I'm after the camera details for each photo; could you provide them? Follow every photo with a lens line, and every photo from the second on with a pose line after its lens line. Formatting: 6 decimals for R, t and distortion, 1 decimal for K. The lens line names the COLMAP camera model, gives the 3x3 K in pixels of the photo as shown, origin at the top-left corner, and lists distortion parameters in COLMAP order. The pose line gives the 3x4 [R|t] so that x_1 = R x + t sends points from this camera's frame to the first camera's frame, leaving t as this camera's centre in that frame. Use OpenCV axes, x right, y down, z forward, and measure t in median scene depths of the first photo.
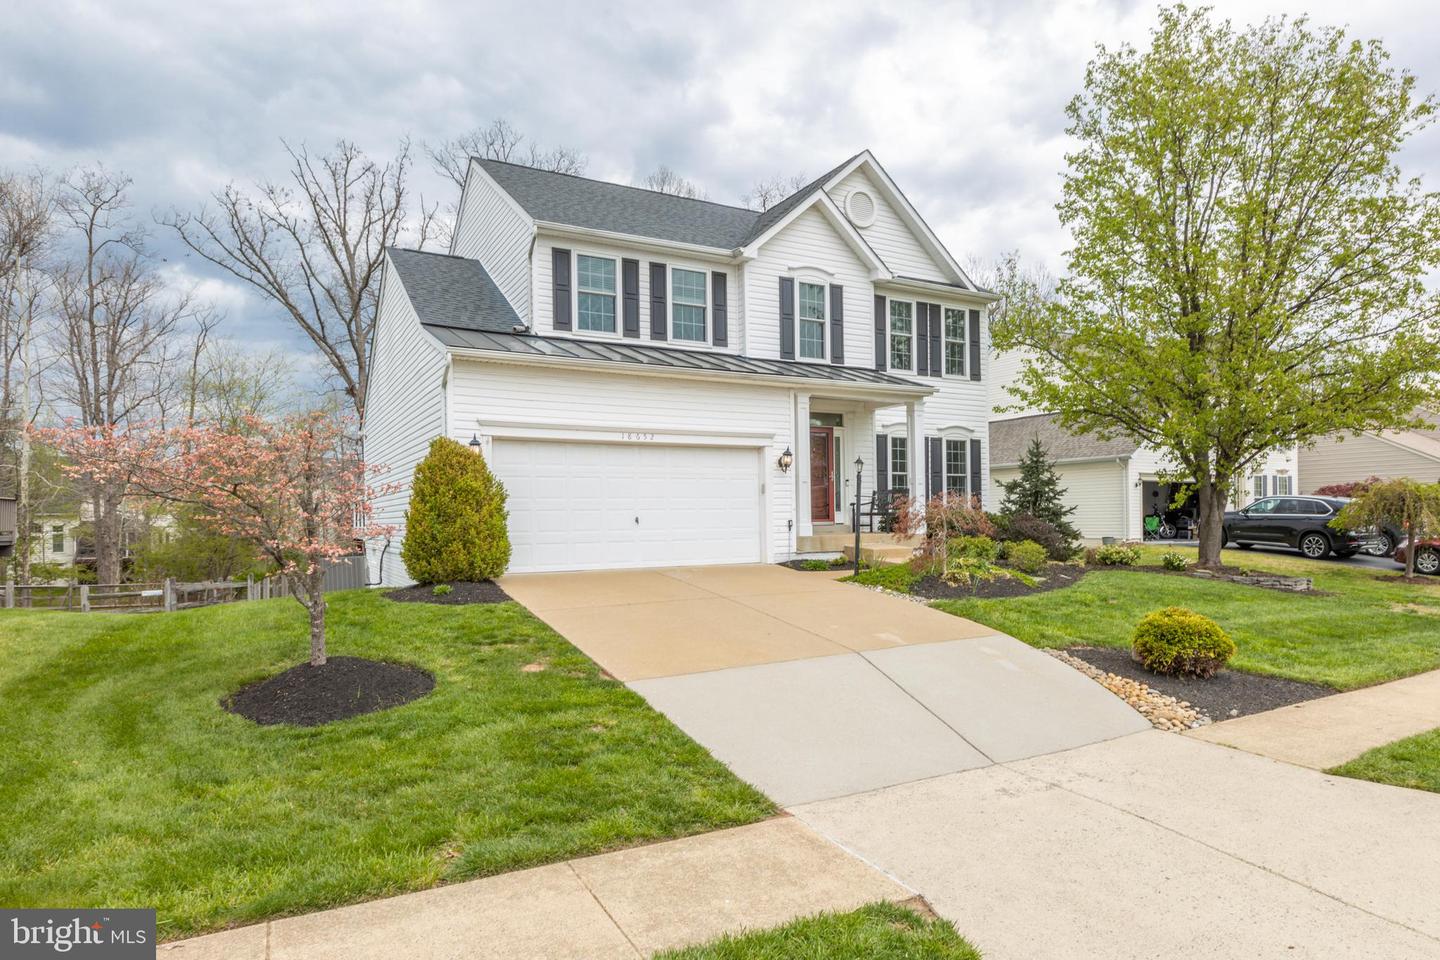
lens RADIAL K [[853.4, 0, 721.6], [0, 853.4, 490.2], [0, 0, 1]] dist [-0.000880, -0.000011]
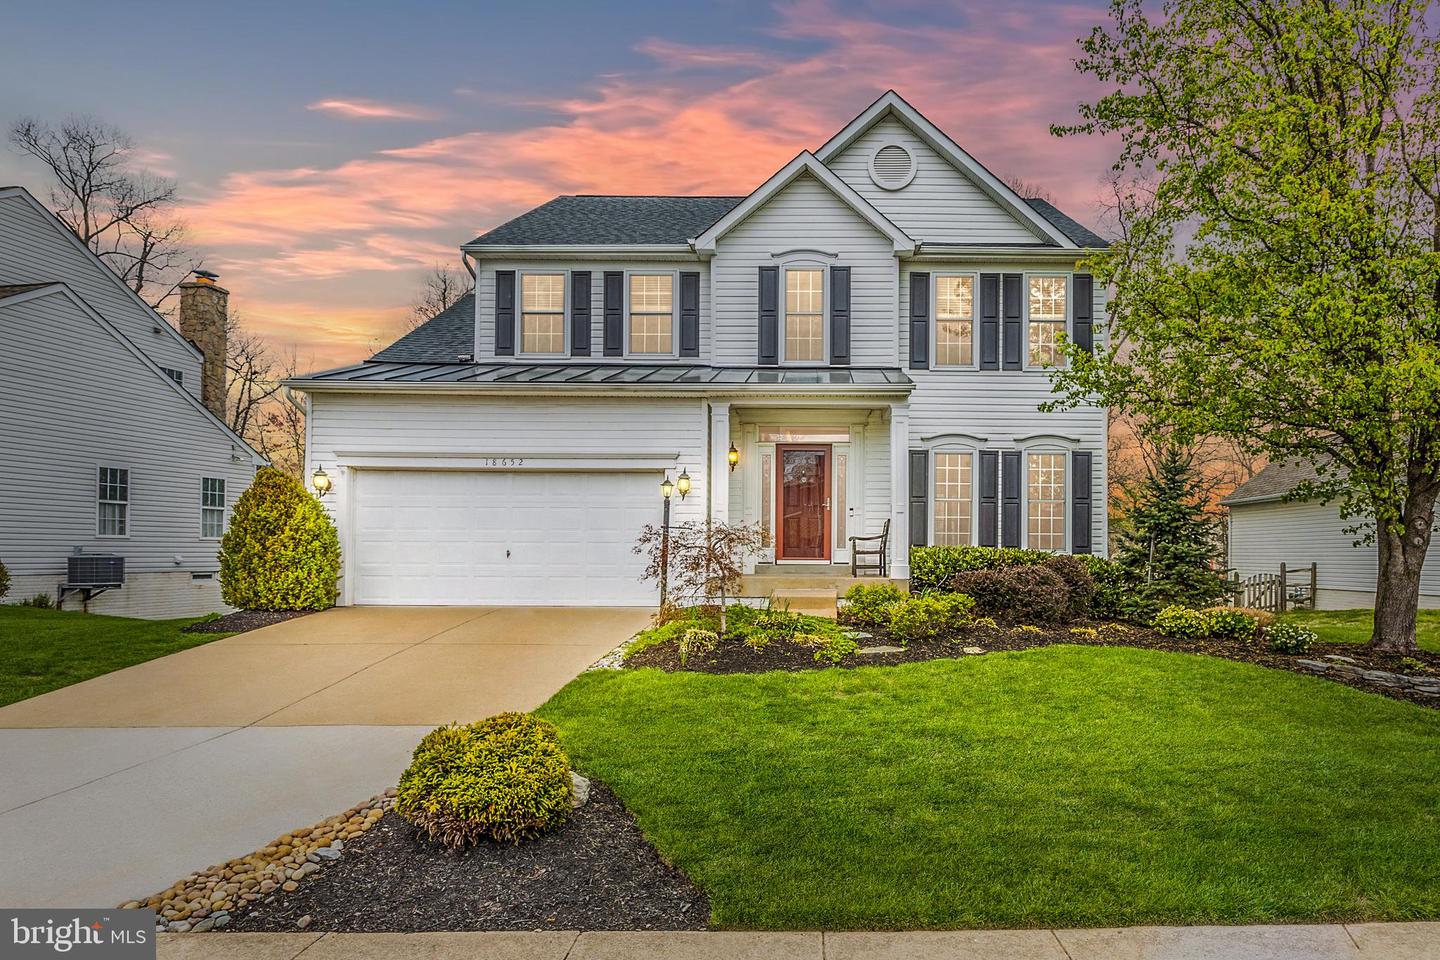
lens RADIAL K [[830.6, 0, 791.4], [0, 830.6, 528.8], [0, 0, 1]] dist [-0.001207, -0.000163]
pose [[0.872654, 0.003073, -0.488330, 0.533915], [-0.000891, 0.999989, 0.004701, 0.003619], [0.488339, -0.003667, 0.872646, 0.326006]]
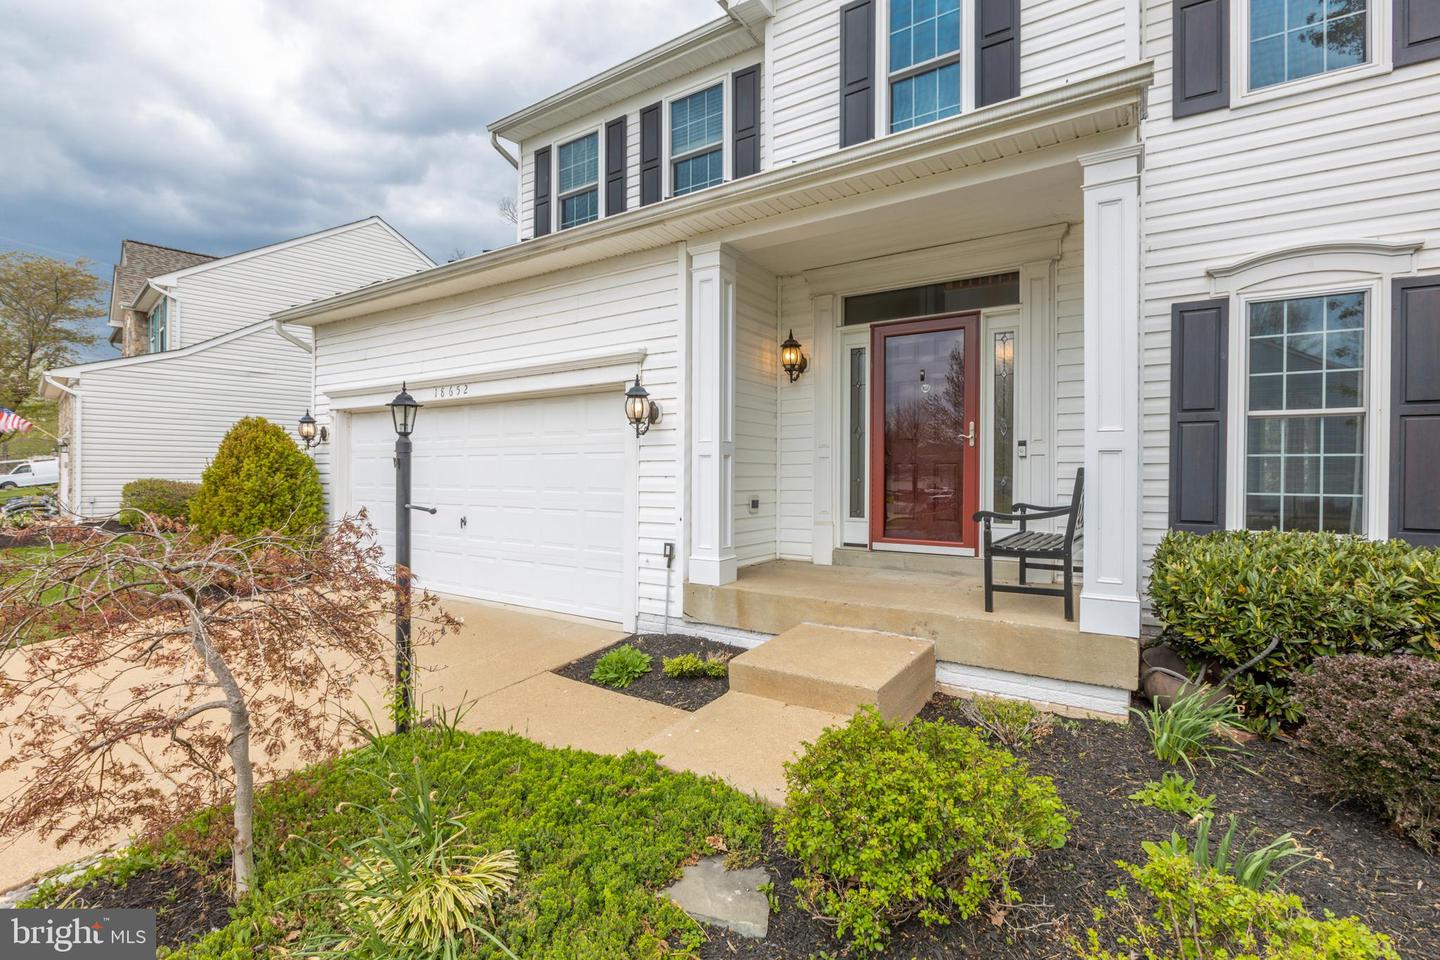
lens RADIAL K [[636.4, 0, 733.4], [0, 636.4, 472.4], [0, 0, 1]] dist [-0.010850, -0.000351]
pose [[0.488846, 0.011316, -0.872296, 0.368794], [0.018187, 0.999566, 0.023160, -0.008209], [0.872180, -0.027187, 0.488429, 0.835108]]
